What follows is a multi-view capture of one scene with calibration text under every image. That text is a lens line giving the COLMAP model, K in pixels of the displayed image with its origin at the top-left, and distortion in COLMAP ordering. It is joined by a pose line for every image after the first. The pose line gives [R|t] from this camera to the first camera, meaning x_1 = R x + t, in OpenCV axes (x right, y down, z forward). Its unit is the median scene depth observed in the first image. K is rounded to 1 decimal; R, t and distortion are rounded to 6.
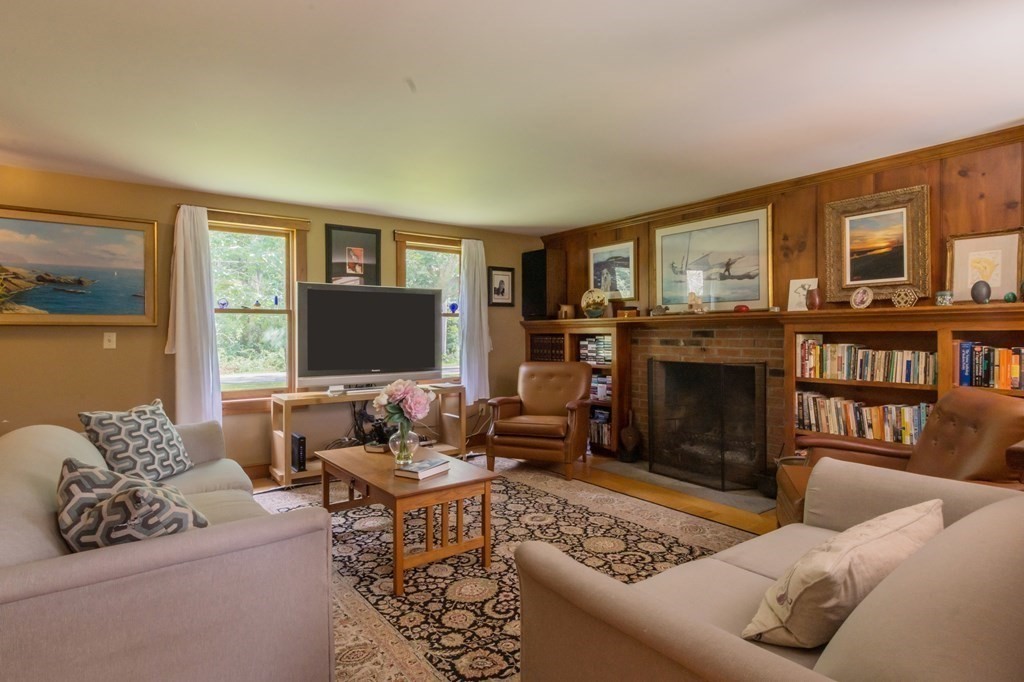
lens RADIAL K [[540.6, 0, 512.0], [0, 540.6, 341.0], [0, 0, 1]] dist [0.001053, -0.000012]
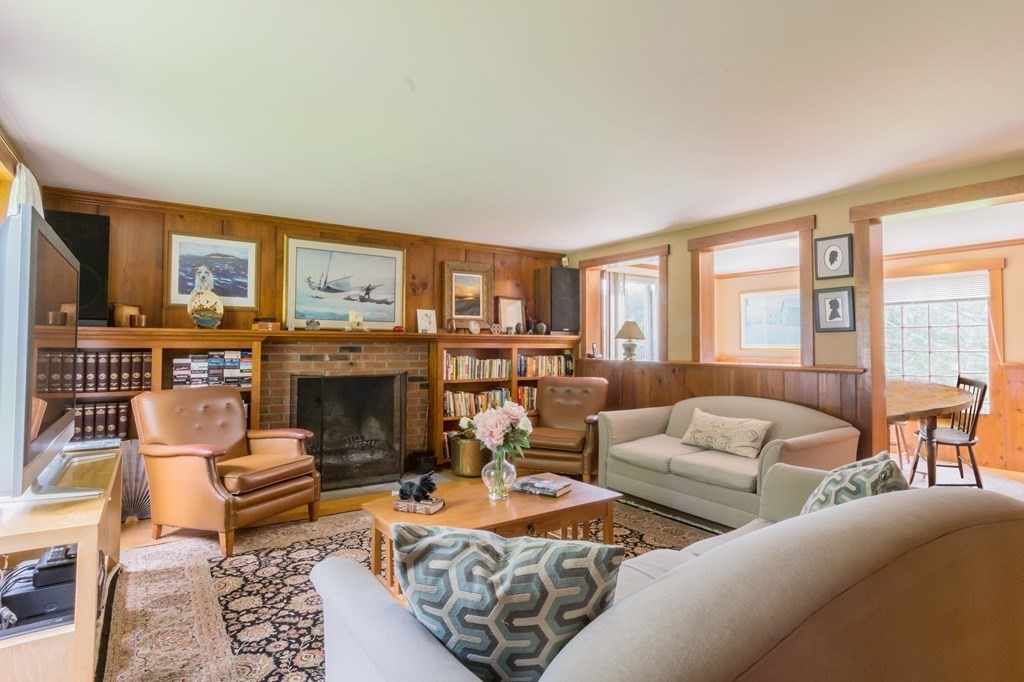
lens RADIAL K [[540.6, 0, 512.0], [0, 540.6, 341.0], [0, 0, 1]] dist [0.001053, -0.000012]
pose [[0.037480, 0.011891, 0.999227, -0.771563], [0.007029, 0.999901, -0.012162, -0.015241], [-0.999273, 0.007480, 0.037393, 0.676209]]
